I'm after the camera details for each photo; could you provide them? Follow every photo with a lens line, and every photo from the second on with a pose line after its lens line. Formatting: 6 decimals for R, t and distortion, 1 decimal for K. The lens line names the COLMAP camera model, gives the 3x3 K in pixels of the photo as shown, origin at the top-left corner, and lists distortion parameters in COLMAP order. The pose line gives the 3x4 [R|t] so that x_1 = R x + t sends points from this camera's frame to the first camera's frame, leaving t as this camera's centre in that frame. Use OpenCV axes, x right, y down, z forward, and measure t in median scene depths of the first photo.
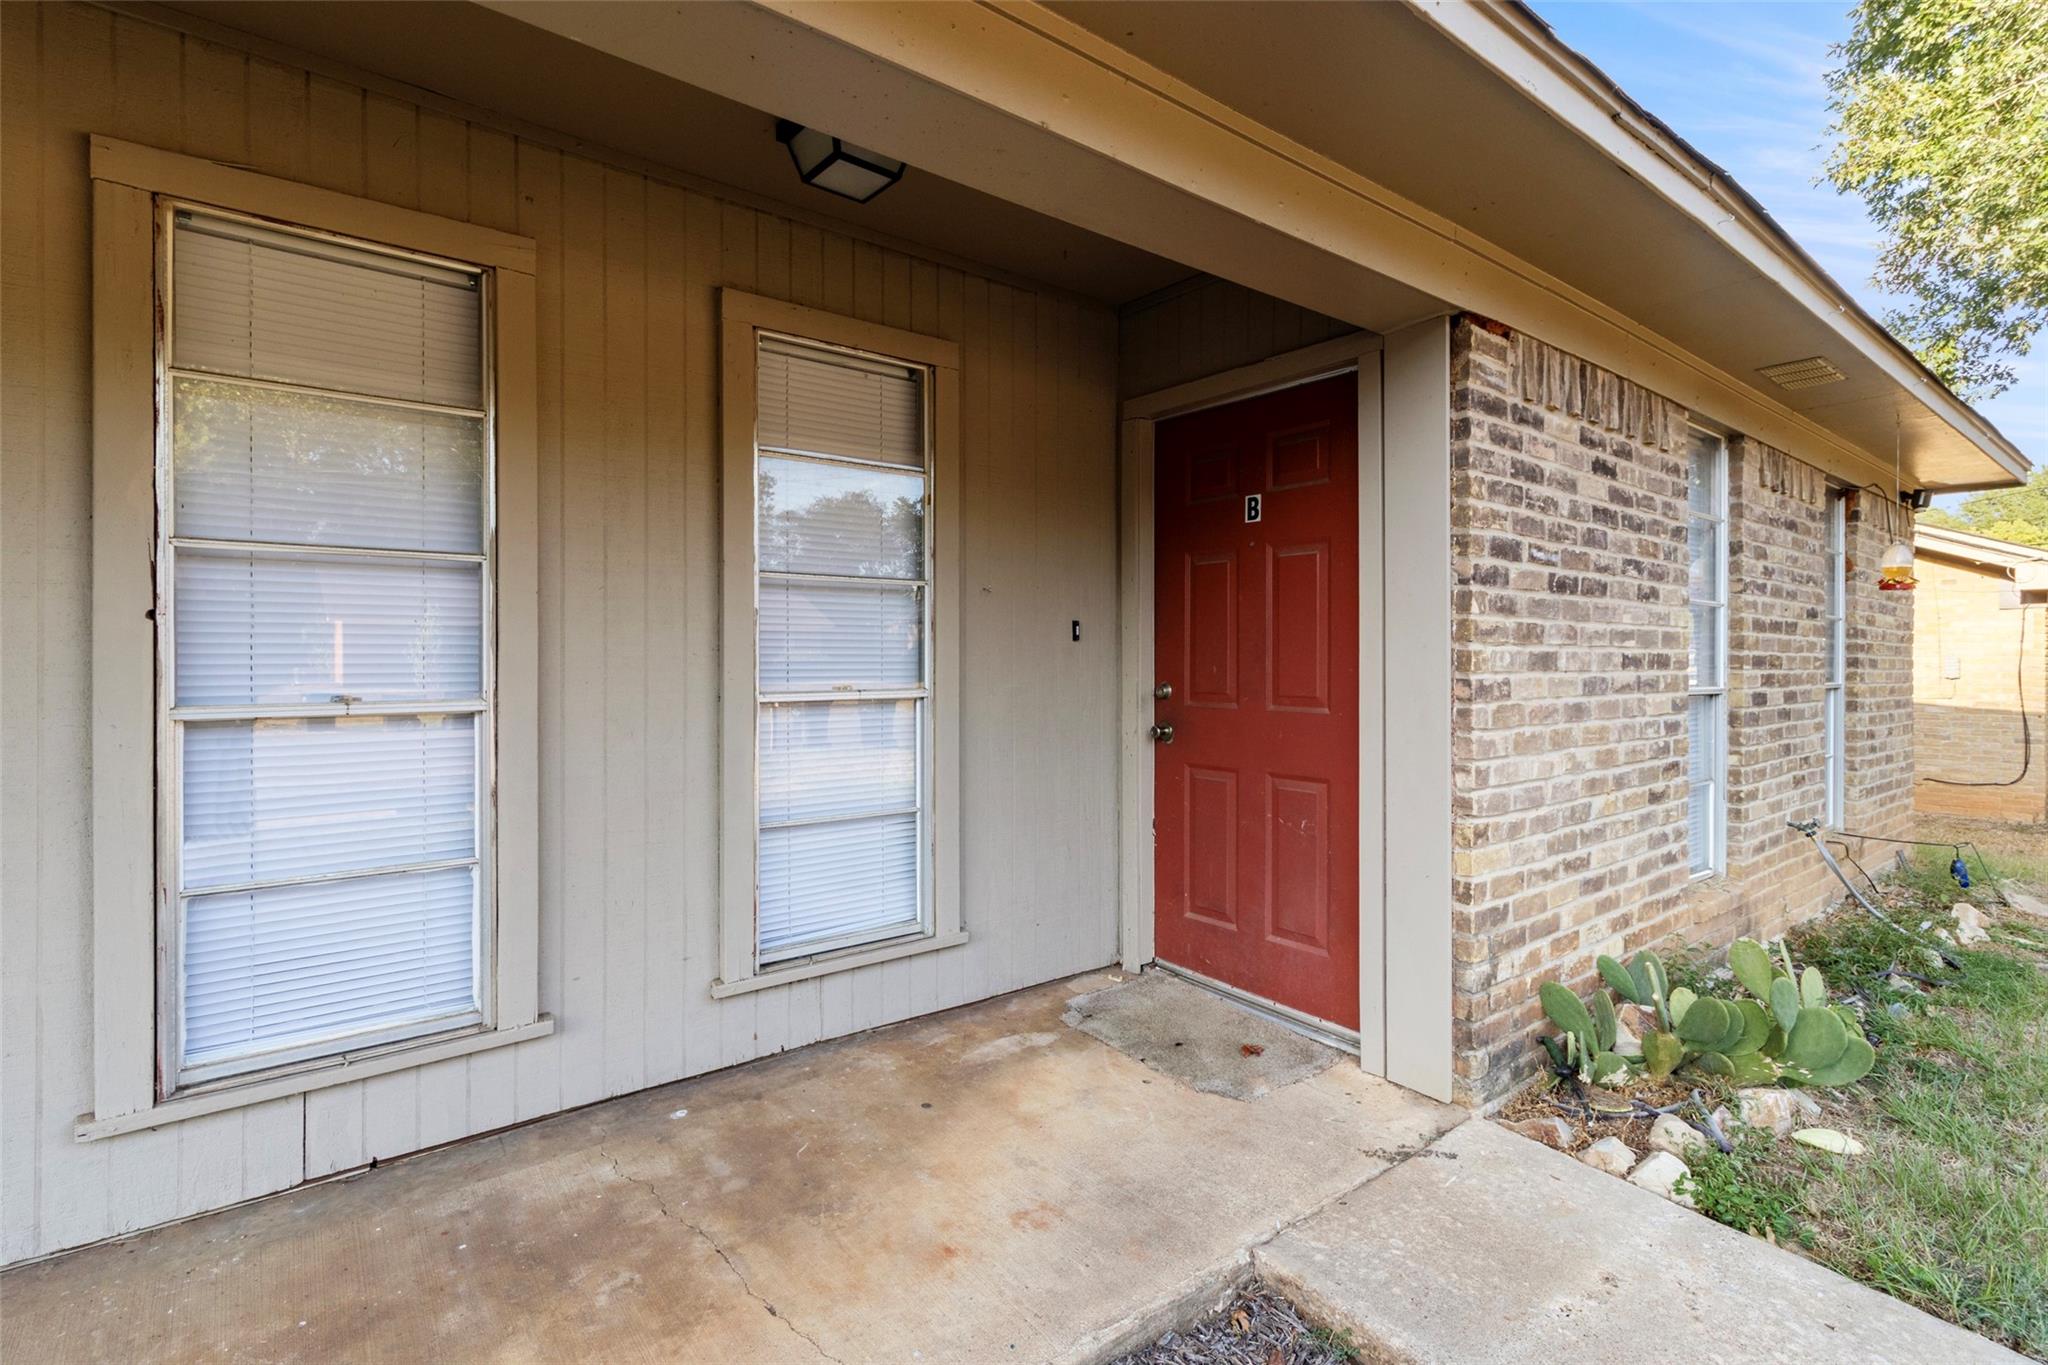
lens RADIAL K [[951.8, 0, 1032.5], [0, 951.8, 660.7], [0, 0, 1]] dist [0.002158, 0.000161]
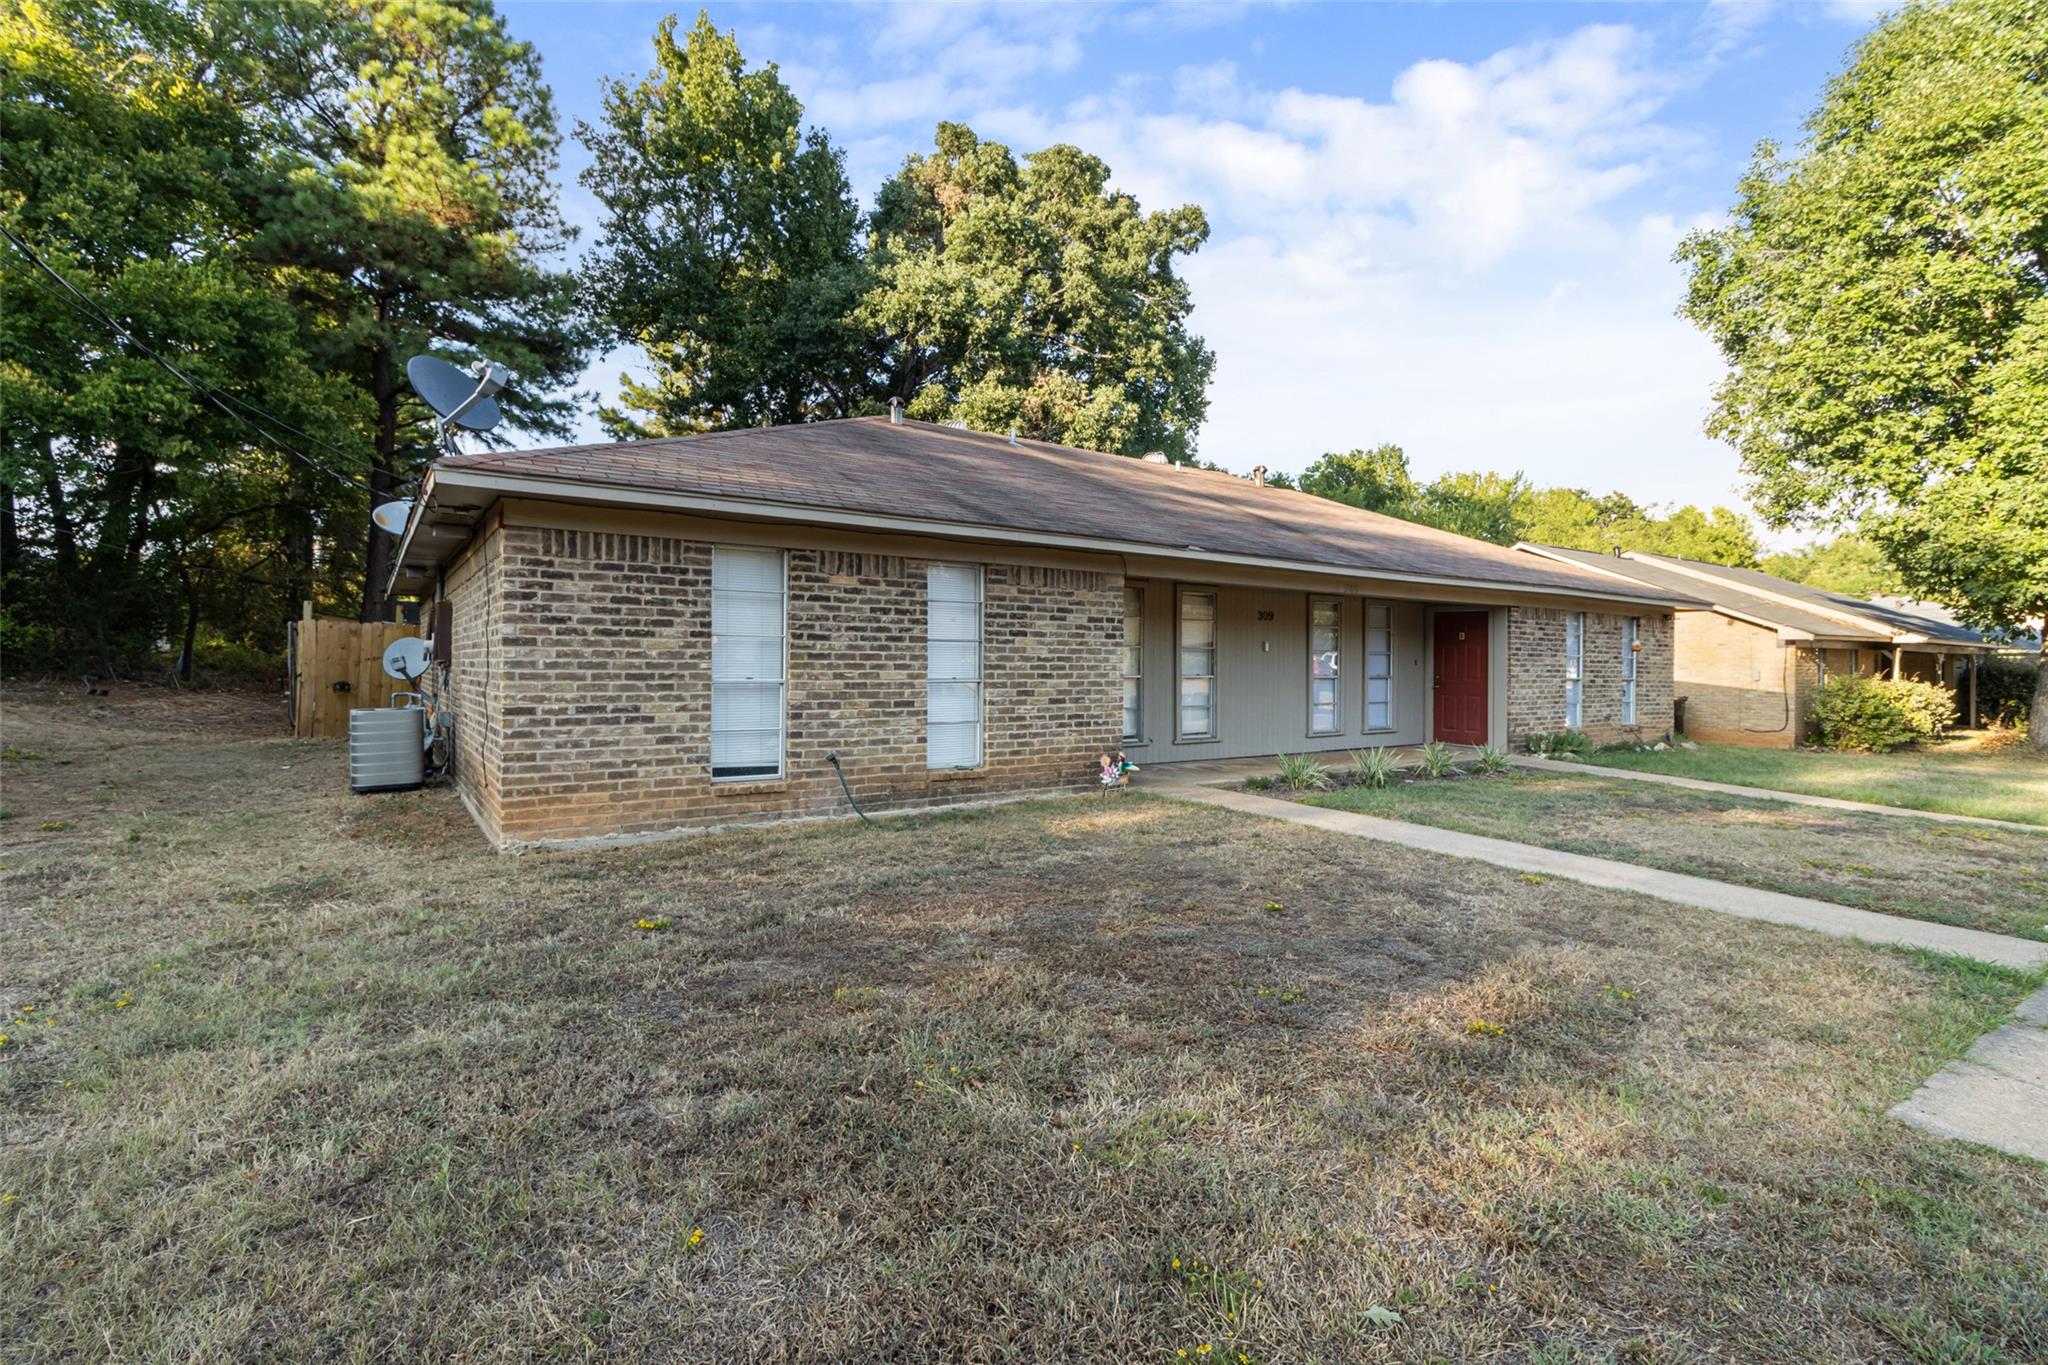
lens RADIAL K [[951.8, 0, 1032.5], [0, 951.8, 660.7], [0, 0, 1]] dist [0.002158, 0.000161]
pose [[0.998747, 0.007047, -0.049540, -1.433426], [-0.007302, 0.999961, -0.004966, -0.006728], [0.049503, 0.005321, 0.998760, -3.273290]]
